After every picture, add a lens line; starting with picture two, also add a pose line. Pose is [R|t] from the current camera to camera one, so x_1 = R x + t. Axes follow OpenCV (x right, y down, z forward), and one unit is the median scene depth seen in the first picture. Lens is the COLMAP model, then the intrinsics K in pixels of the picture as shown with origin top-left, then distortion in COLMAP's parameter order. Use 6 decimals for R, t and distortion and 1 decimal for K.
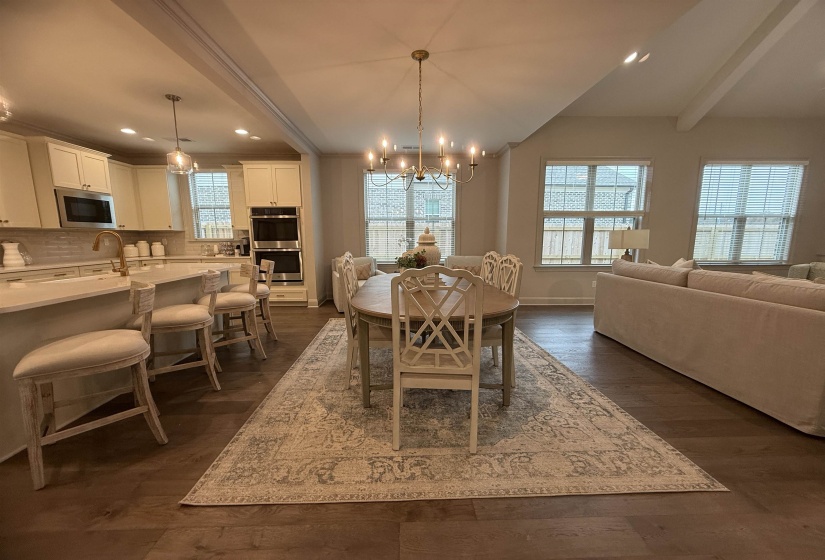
lens RADIAL K [[327.0, 0, 409.6], [0, 327.0, 286.1], [0, 0, 1]] dist [0.002366, -0.001681]
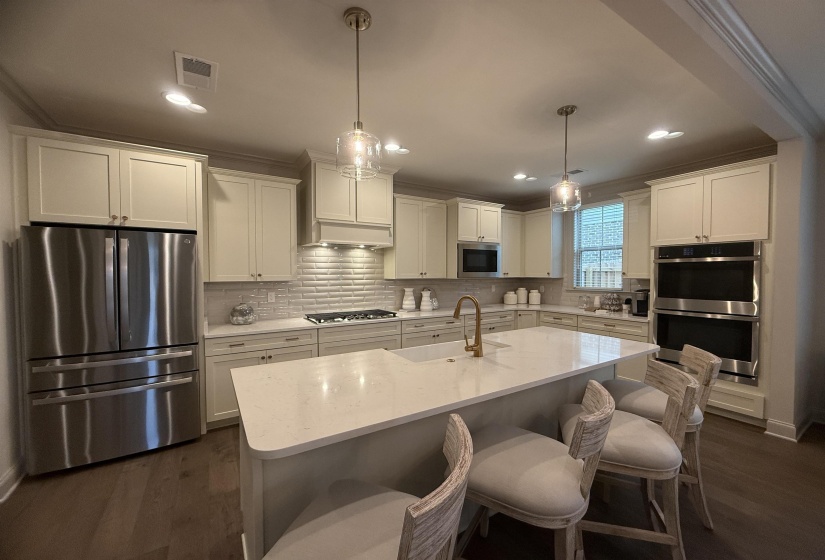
lens RADIAL K [[327.0, 0, 409.8], [0, 327.0, 285.0], [0, 0, 1]] dist [0.002366, -0.001681]
pose [[0.505581, 0.036684, -0.861999, -0.178800], [-0.130605, 0.990836, -0.034435, -0.081970], [0.852837, 0.129991, 0.505739, 0.268341]]
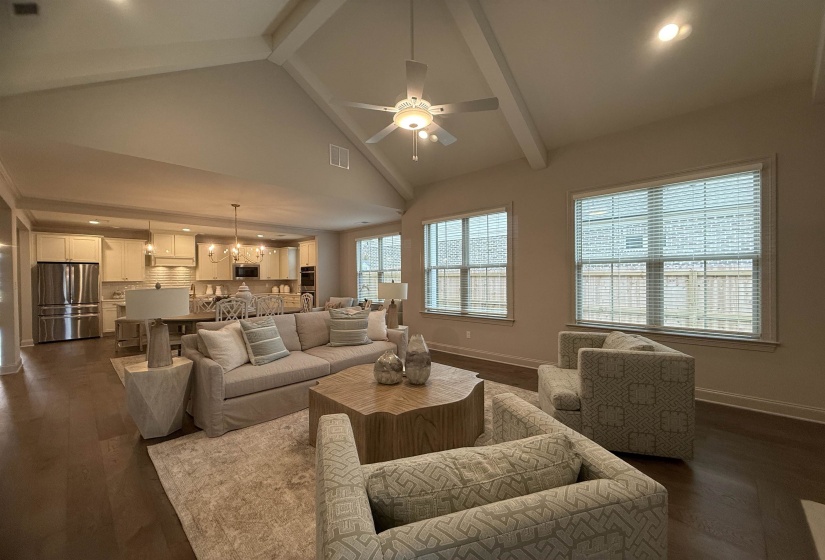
lens RADIAL K [[327.0, 0, 406.7], [0, 327.0, 282.2], [0, 0, 1]] dist [0.002366, -0.001681]
pose [[0.695219, 0.007991, -0.718753, 1.329936], [-0.102439, 0.990833, -0.088070, -0.066928], [0.711461, 0.134856, 0.689665, 0.206575]]
